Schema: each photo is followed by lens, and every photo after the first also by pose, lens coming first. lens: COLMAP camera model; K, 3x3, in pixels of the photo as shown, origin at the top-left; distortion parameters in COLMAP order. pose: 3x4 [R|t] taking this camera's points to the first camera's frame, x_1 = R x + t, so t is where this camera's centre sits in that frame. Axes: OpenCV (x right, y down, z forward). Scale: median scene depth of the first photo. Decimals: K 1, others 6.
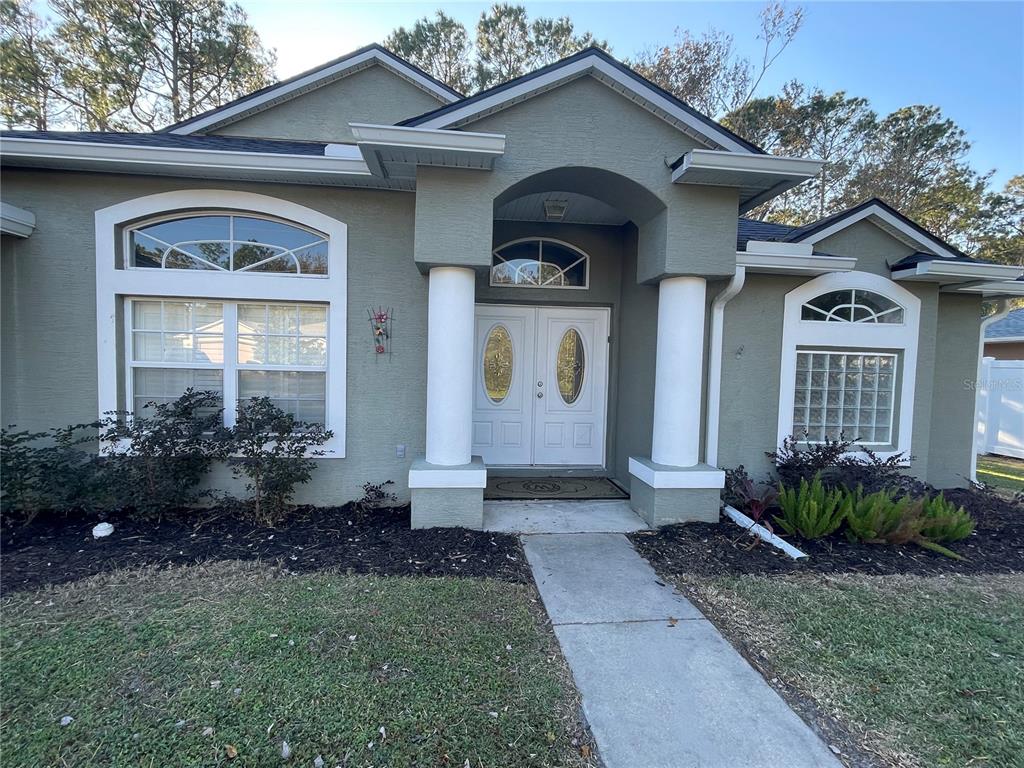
lens RADIAL K [[494.8, 0, 511.8], [0, 494.8, 387.5], [0, 0, 1]] dist [0.000450, 0.001159]
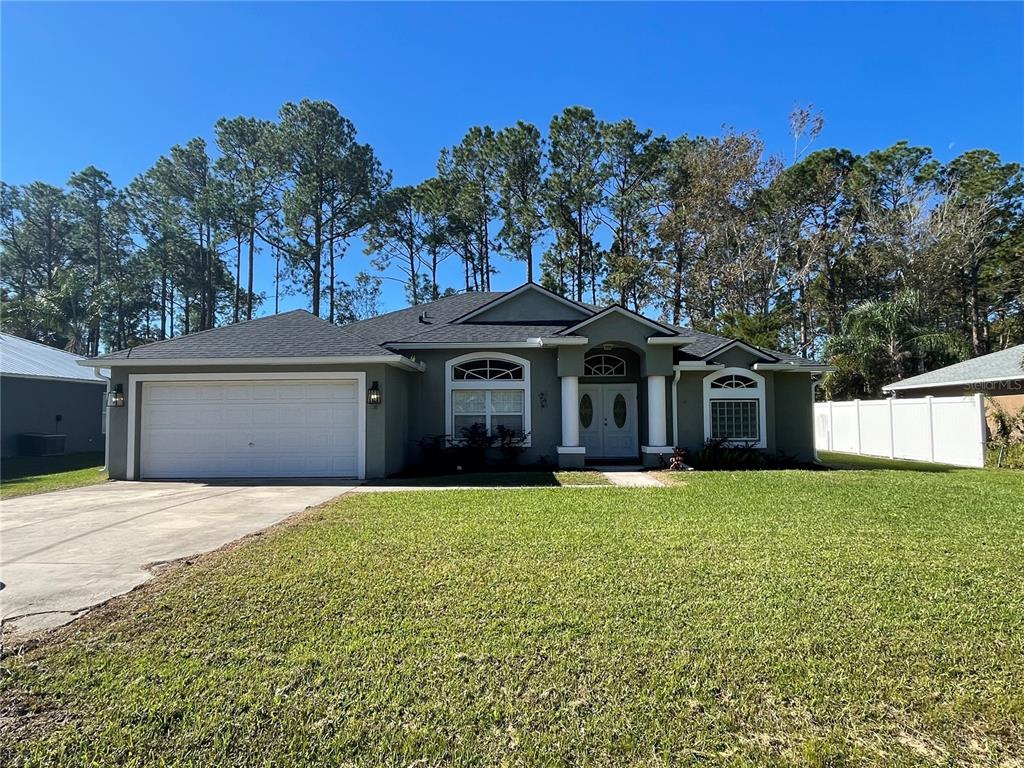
lens RADIAL K [[564.4, 0, 507.9], [0, 564.4, 384.6], [0, 0, 1]] dist [0.000065, -0.000131]
pose [[0.988967, -0.037675, -0.143263, -0.010232], [0.022728, 0.994257, -0.104575, 0.120960], [0.146380, 0.100165, 0.984144, -2.003872]]
